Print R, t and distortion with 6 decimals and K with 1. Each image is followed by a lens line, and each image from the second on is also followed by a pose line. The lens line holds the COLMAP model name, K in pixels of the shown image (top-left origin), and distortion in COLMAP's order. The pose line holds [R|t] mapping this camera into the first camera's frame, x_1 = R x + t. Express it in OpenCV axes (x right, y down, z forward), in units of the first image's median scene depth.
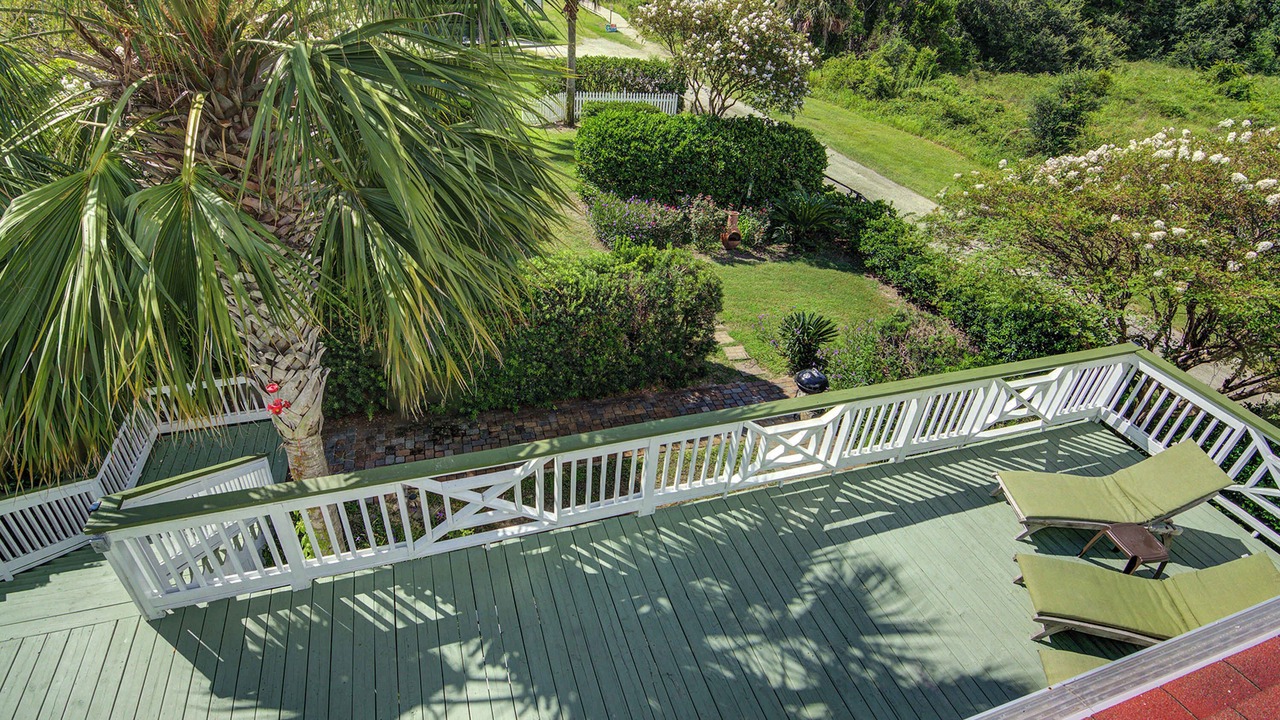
lens RADIAL K [[654.3, 0, 634.1], [0, 654.3, 363.3], [0, 0, 1]] dist [-0.023535, 0.000239]
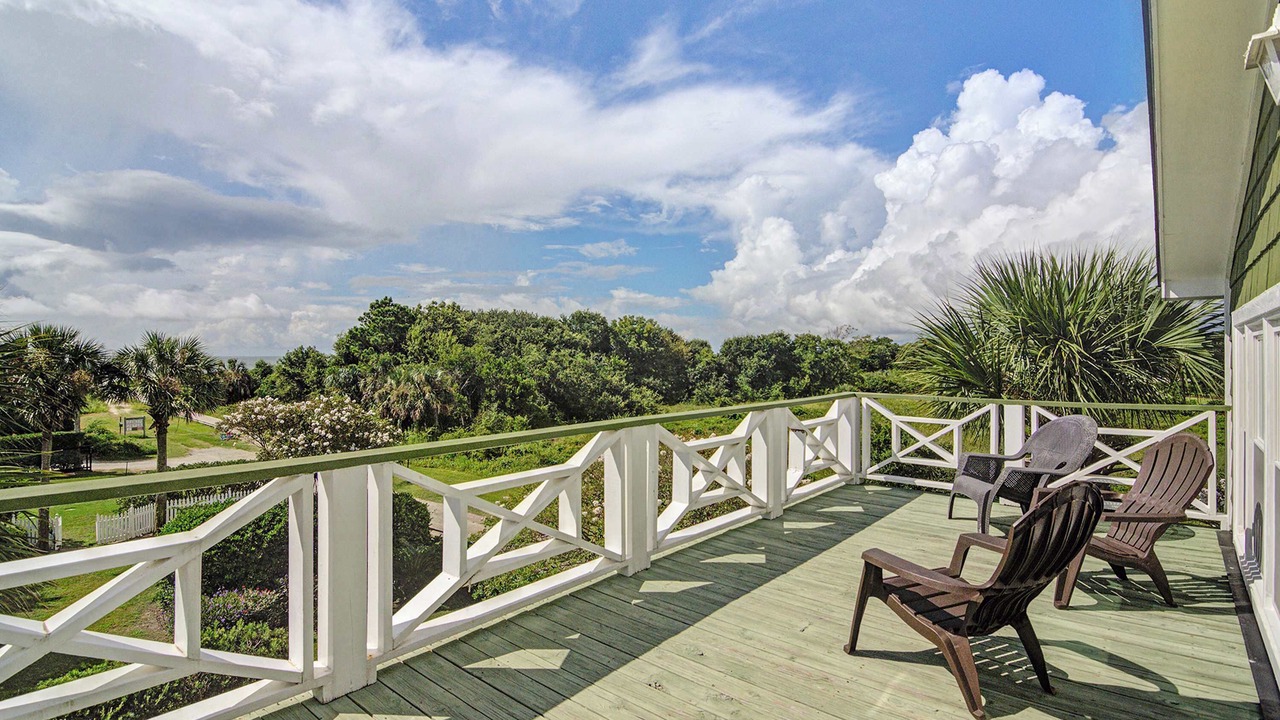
lens RADIAL K [[622.6, 0, 643.9], [0, 622.6, 348.2], [0, 0, 1]] dist [-0.021016, 0.000617]
pose [[0.852724, -0.061482, 0.518730, 0.077636], [0.334442, 0.827086, -0.451750, 0.067124], [-0.401260, 0.558703, 0.725838, -0.108748]]
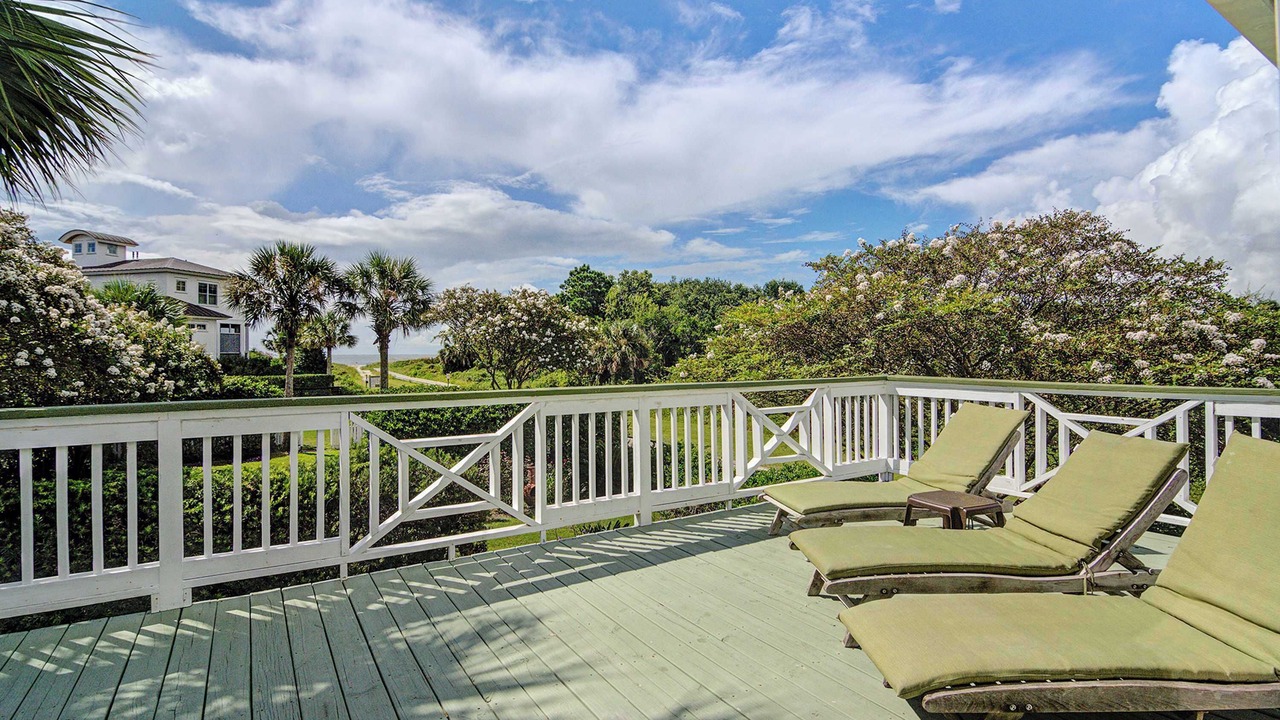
lens RADIAL K [[622.6, 0, 646.3], [0, 622.6, 349.8], [0, 0, 1]] dist [-0.021016, 0.000617]
pose [[0.966861, -0.069566, 0.245643, 0.096913], [0.193729, 0.826571, -0.528440, 0.132044], [-0.166280, 0.558516, 0.812657, 0.132189]]
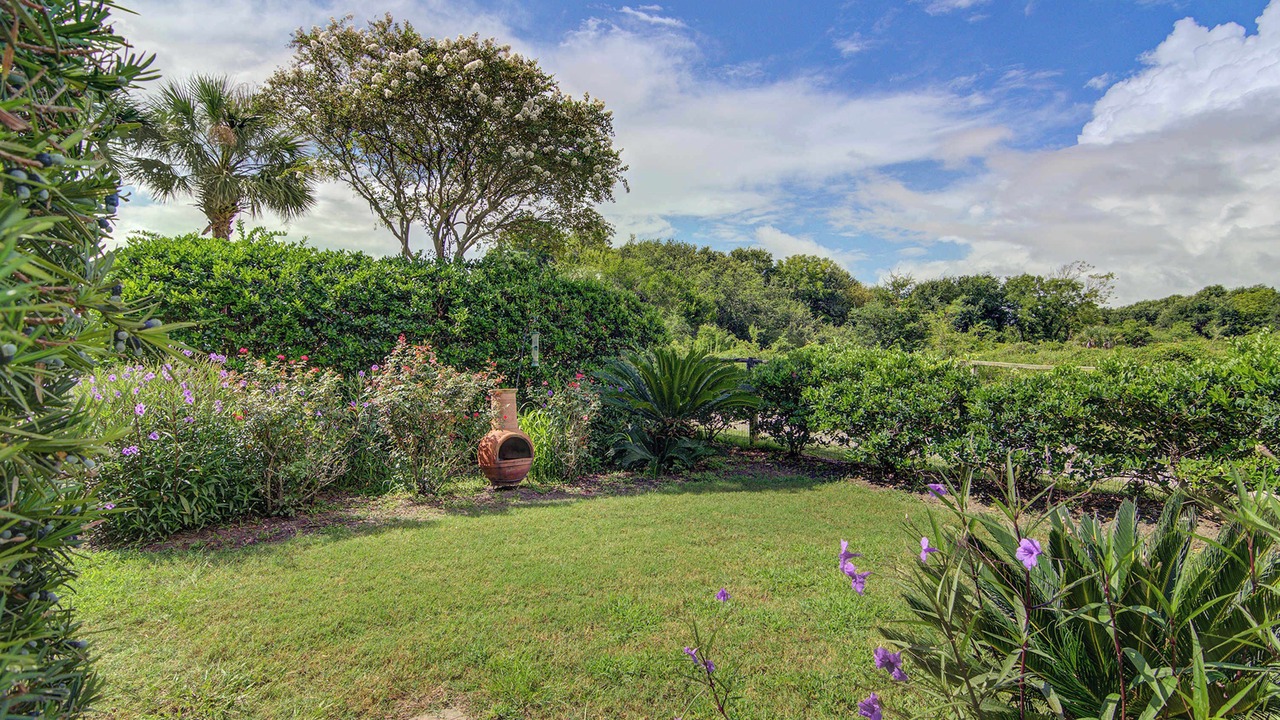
lens RADIAL K [[622.6, 0, 638.7], [0, 622.6, 366.6], [0, 0, 1]] dist [-0.021016, 0.000617]
pose [[0.937226, -0.078894, 0.339680, 0.099440], [0.246077, 0.839810, -0.483907, -0.044036], [-0.247089, 0.537117, 0.806506, 0.642333]]
